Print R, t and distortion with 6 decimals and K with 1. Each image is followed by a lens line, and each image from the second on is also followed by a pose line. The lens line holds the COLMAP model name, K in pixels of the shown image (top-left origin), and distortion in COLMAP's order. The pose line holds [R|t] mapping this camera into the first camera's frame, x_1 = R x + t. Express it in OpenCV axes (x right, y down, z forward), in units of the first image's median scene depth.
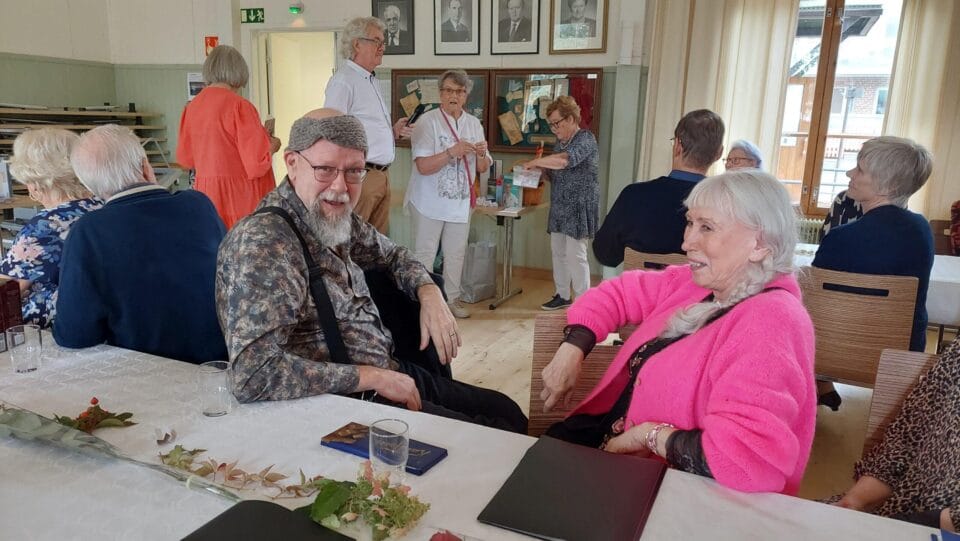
lens RADIAL K [[685.7, 0, 484.7], [0, 685.7, 278.5], [0, 0, 1]] dist [0.087386, -0.097811]
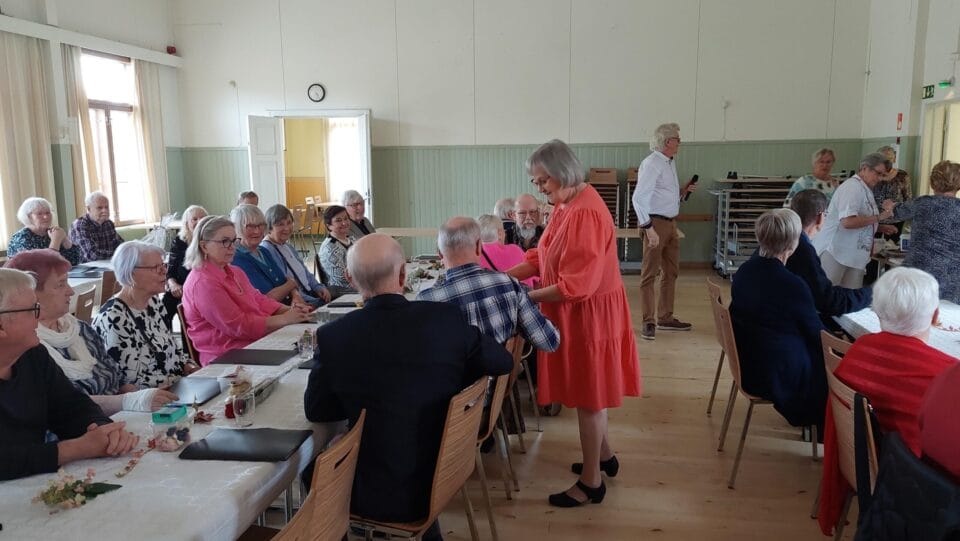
lens RADIAL K [[745.9, 0, 496.7], [0, 745.9, 273.2], [0, 0, 1]] dist [0.063021, -0.067414]
pose [[0.279177, 0.110213, -0.953894, 0.786160], [-0.195990, 0.979020, 0.055755, -0.026456], [0.940026, 0.171388, 0.294921, 0.041150]]
